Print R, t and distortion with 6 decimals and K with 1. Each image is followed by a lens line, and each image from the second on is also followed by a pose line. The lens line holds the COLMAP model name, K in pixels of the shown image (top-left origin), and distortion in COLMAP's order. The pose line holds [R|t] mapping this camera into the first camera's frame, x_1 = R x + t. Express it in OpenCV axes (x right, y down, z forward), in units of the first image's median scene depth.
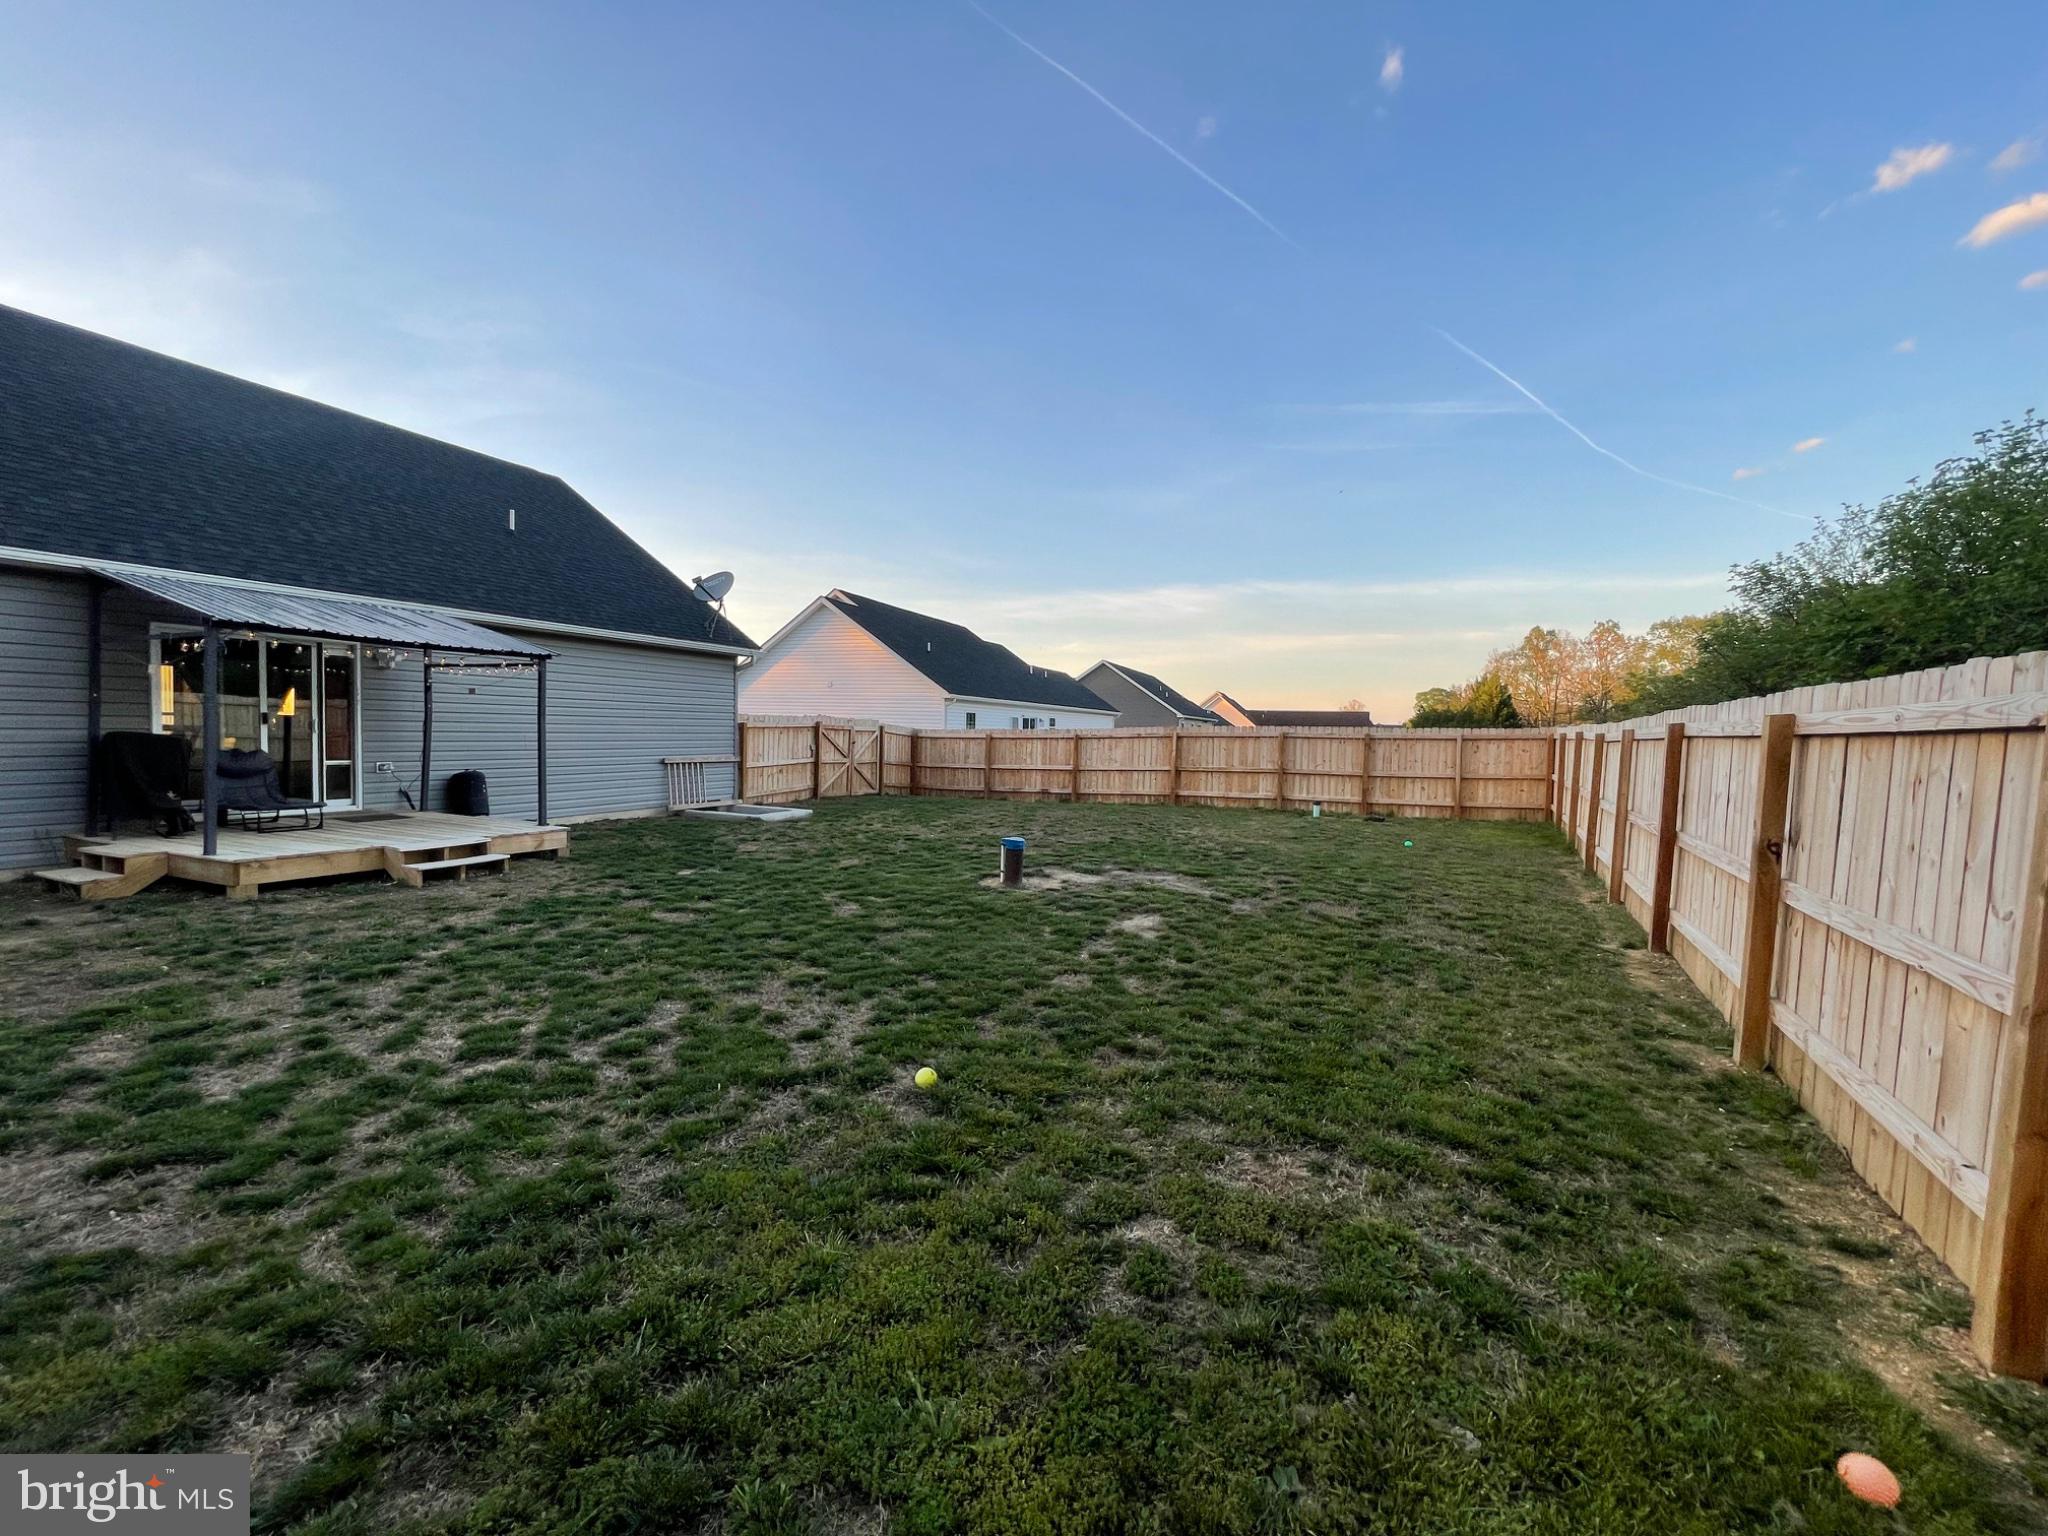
lens RADIAL K [[823.7, 0, 1010.0], [0, 823.7, 773.8], [0, 0, 1]] dist [-0.001560, -0.000726]
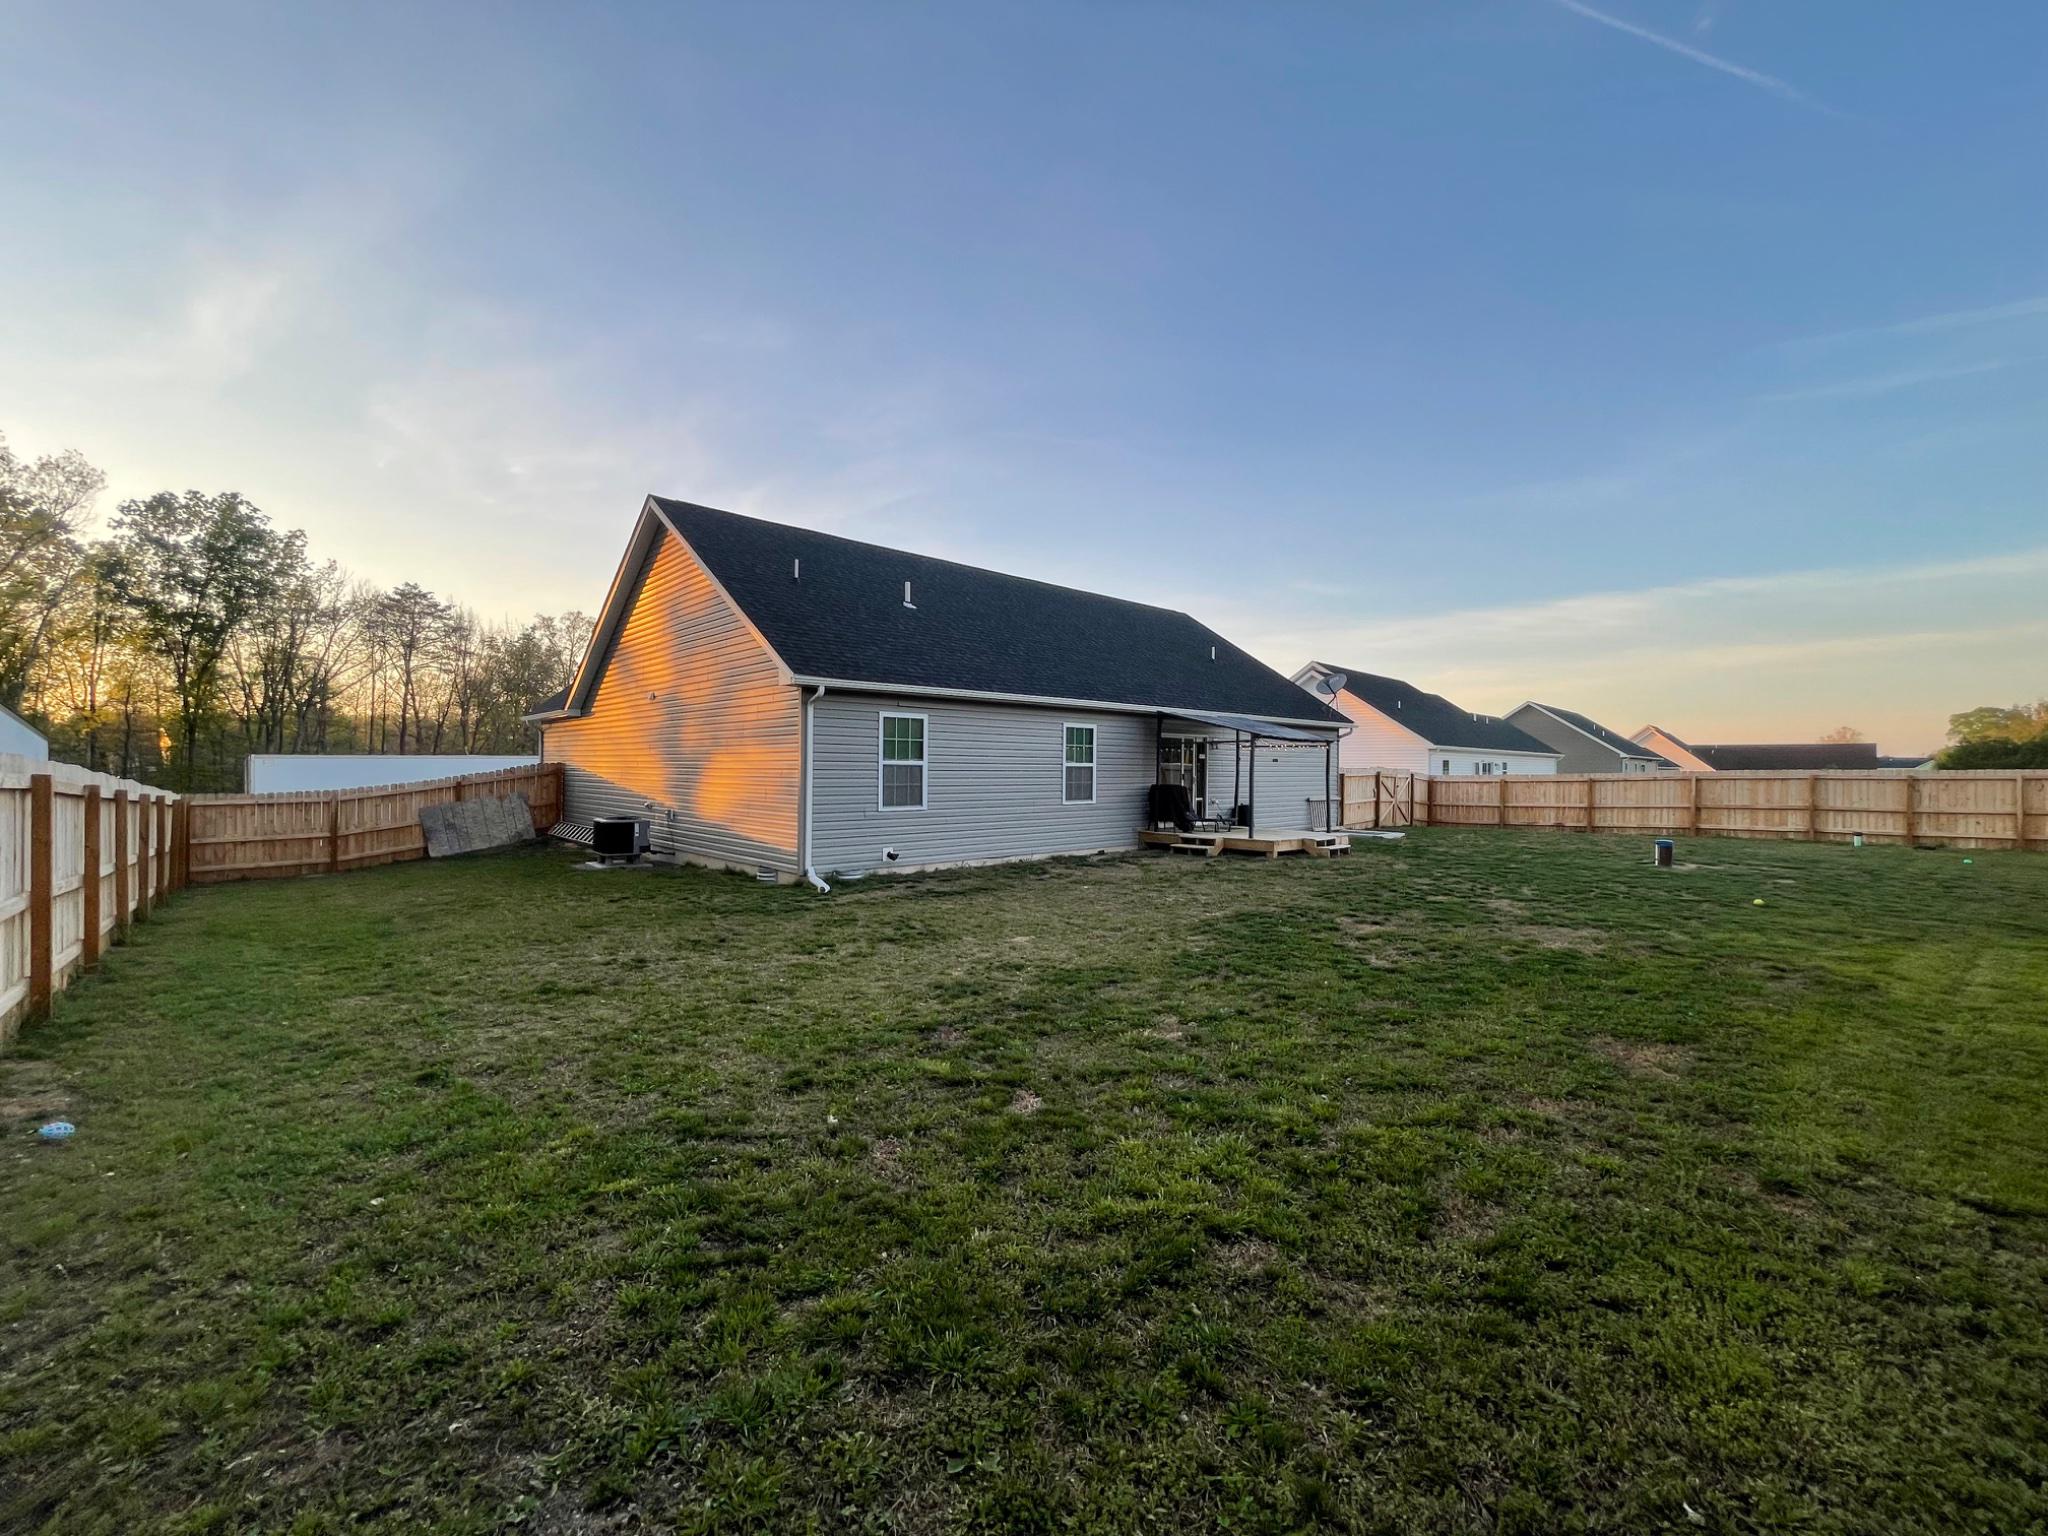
lens RADIAL K [[823.7, 0, 1008.8], [0, 823.7, 774.5], [0, 0, 1]] dist [-0.001560, -0.000726]
pose [[0.922434, -0.013491, -0.385919, -0.651944], [-0.006619, 0.998690, -0.050731, 0.038605], [0.386098, 0.049351, 0.921137, -1.246989]]
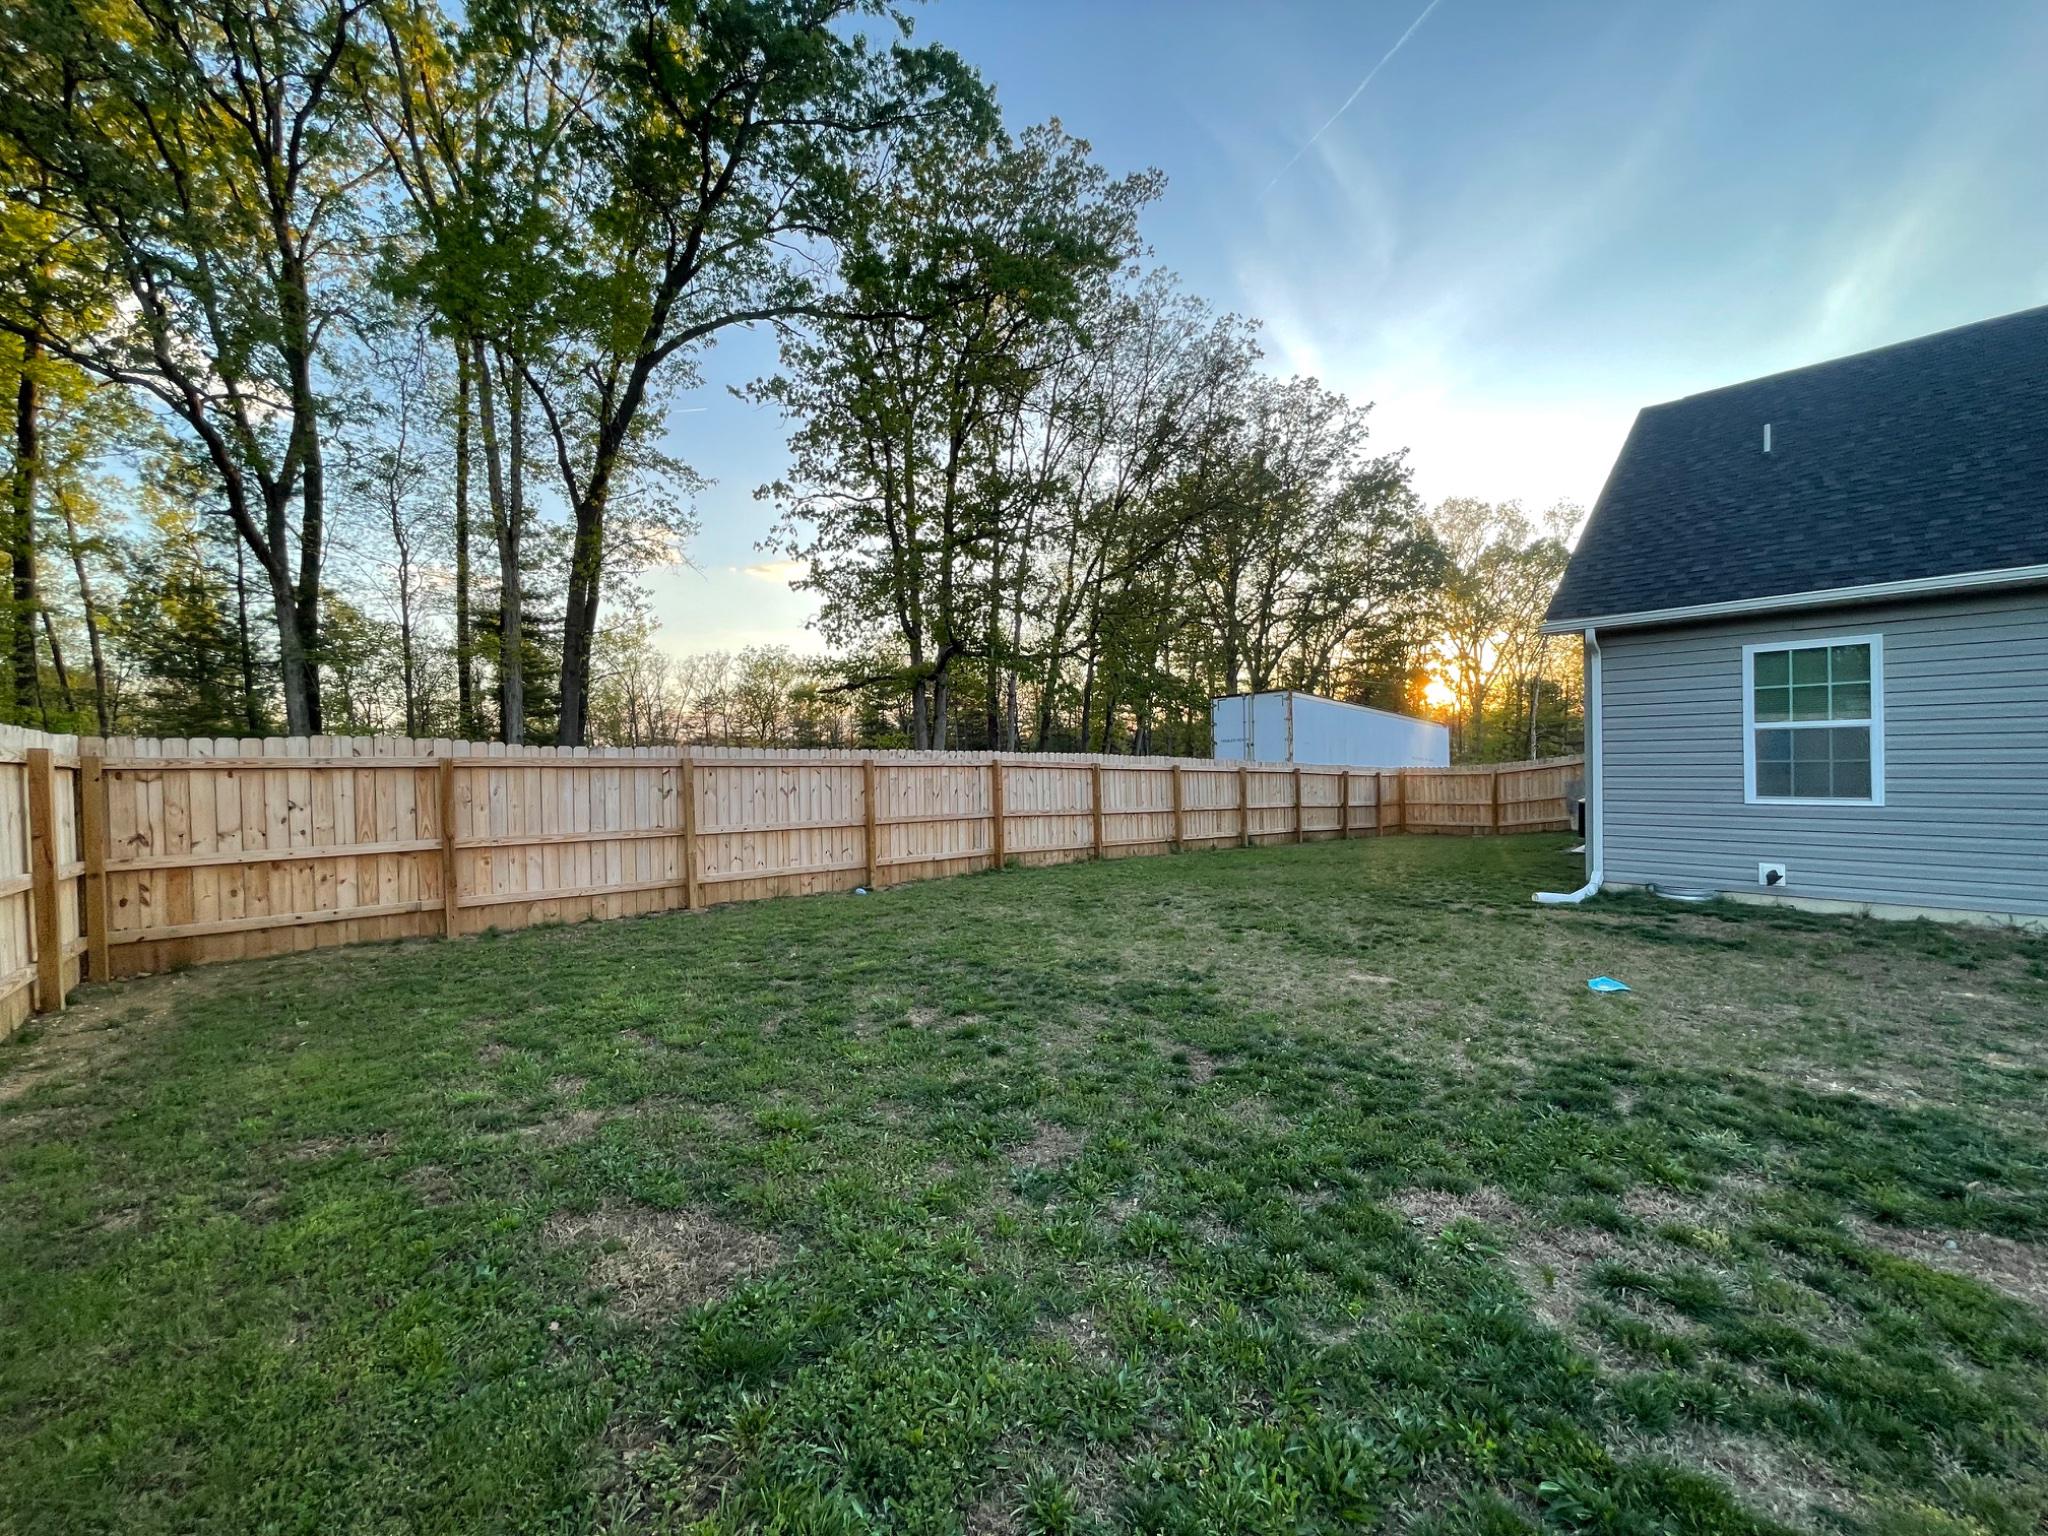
lens RADIAL K [[823.7, 0, 1014.6], [0, 823.7, 767.1], [0, 0, 1]] dist [-0.001560, -0.000726]
pose [[-0.377062, 0.000583, -0.926188, -0.186359], [-0.033065, 0.999354, 0.014090, -0.002123], [0.925597, 0.035937, -0.376800, -0.234901]]
